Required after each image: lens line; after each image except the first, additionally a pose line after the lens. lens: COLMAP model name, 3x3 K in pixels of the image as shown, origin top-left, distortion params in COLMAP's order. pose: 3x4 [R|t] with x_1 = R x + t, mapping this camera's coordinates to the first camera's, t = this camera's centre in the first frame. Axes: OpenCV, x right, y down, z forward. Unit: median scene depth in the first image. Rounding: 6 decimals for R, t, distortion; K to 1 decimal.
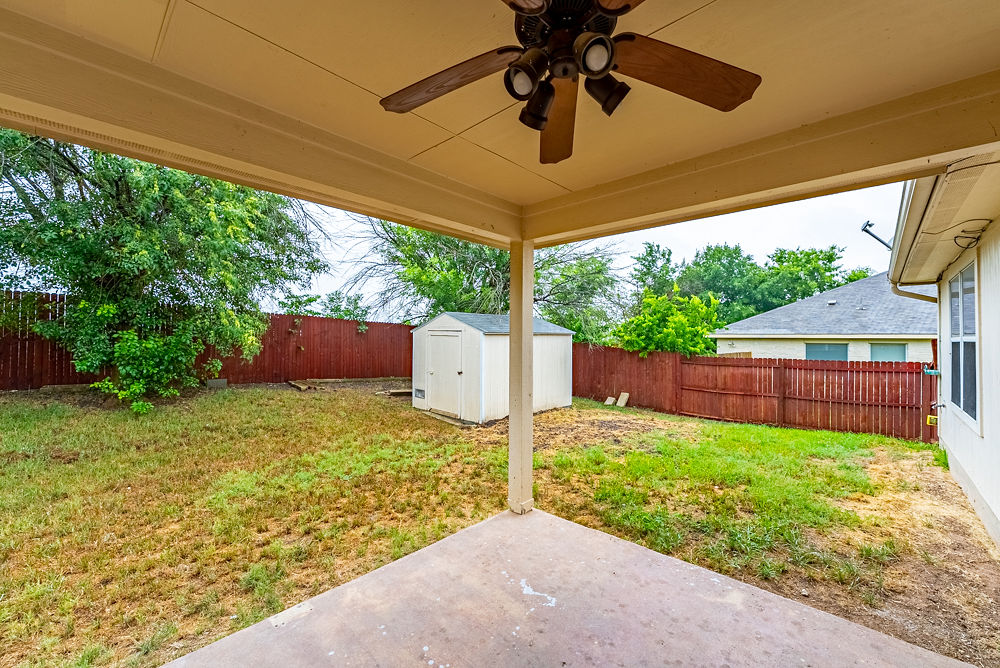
lens RADIAL K [[399.3, 0, 501.8], [0, 399.3, 336.6], [0, 0, 1]] dist [0.001726, -0.000221]
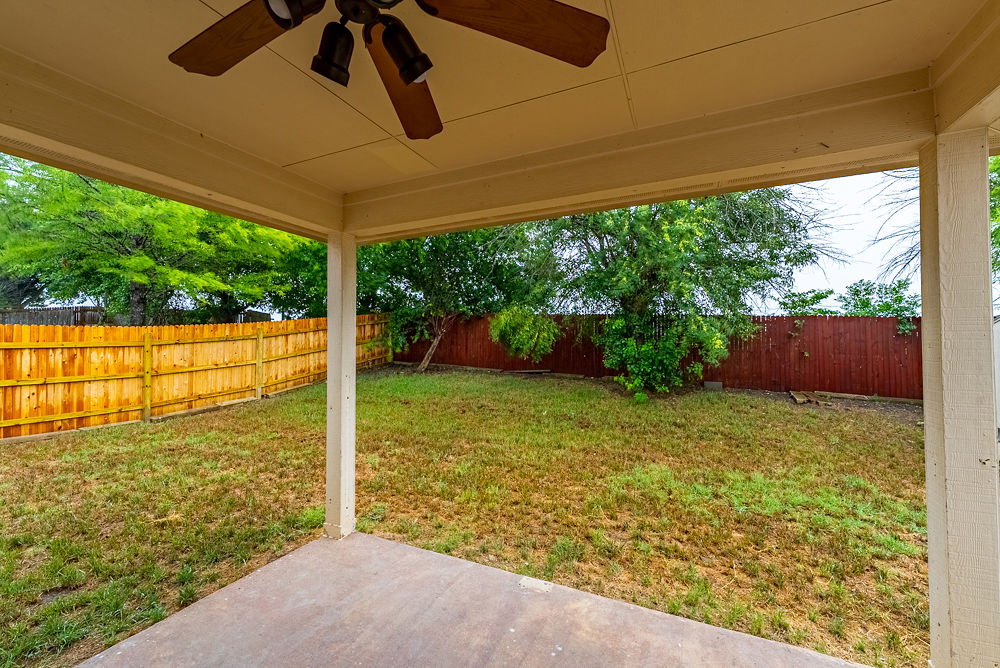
lens RADIAL K [[399.3, 0, 500.1], [0, 399.3, 334.6], [0, 0, 1]] dist [0.001726, -0.000221]
pose [[0.312879, -0.030364, -0.949307, 0.180179], [0.012351, 0.999534, -0.027900, 0.004606], [0.949713, -0.002996, 0.313108, 0.182498]]
